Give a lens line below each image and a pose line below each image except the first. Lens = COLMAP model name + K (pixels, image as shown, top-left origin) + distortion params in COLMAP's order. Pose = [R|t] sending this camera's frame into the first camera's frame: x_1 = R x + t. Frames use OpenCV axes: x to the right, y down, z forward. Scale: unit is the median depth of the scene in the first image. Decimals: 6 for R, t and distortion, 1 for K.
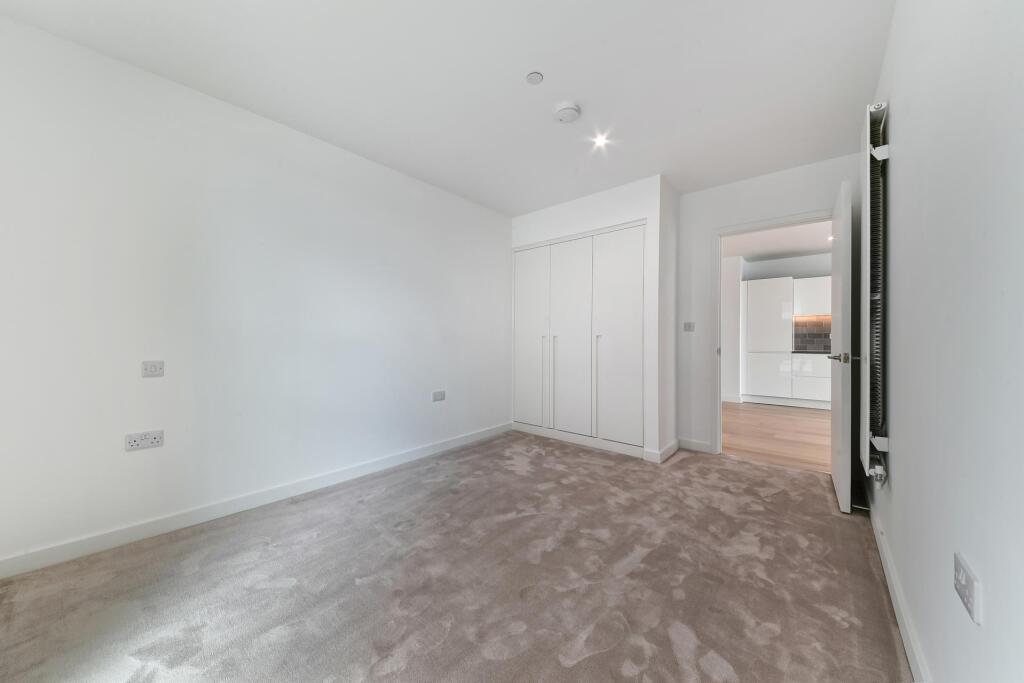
lens RADIAL K [[364.5, 0, 498.5], [0, 364.5, 341.2], [0, 0, 1]] dist [0.000522, 0.000027]
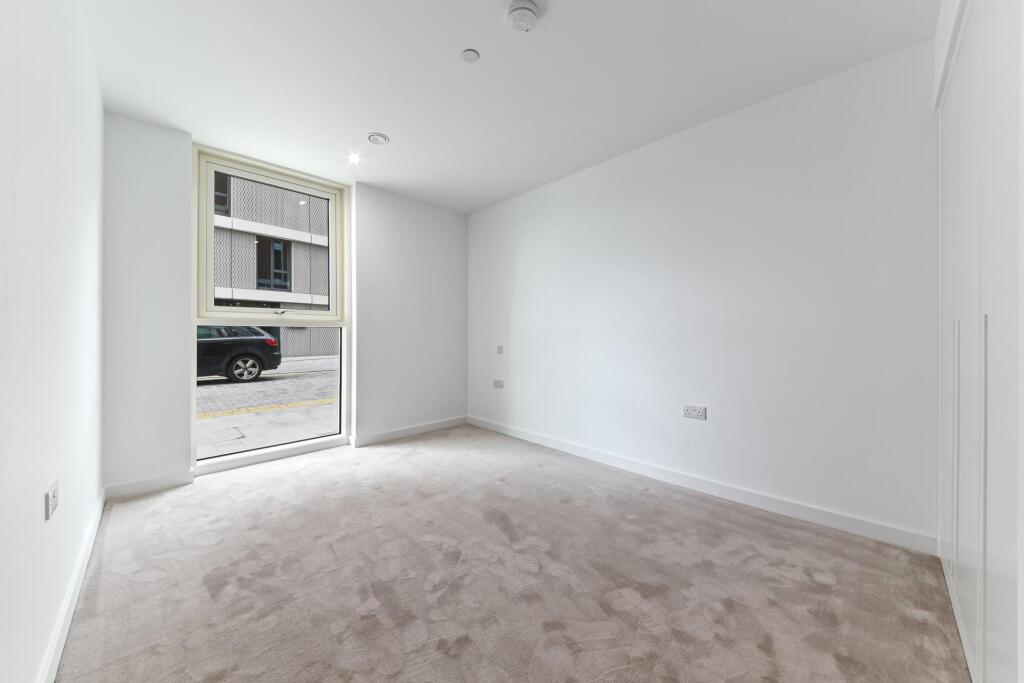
lens RADIAL K [[365.5, 0, 492.8], [0, 365.5, 329.8], [0, 0, 1]] dist [-0.000975, -0.000131]
pose [[-0.095834, -0.005847, -0.995380, 0.710562], [-0.004637, 0.999975, -0.005427, -0.009736], [0.995387, 0.004095, -0.095859, 0.788170]]
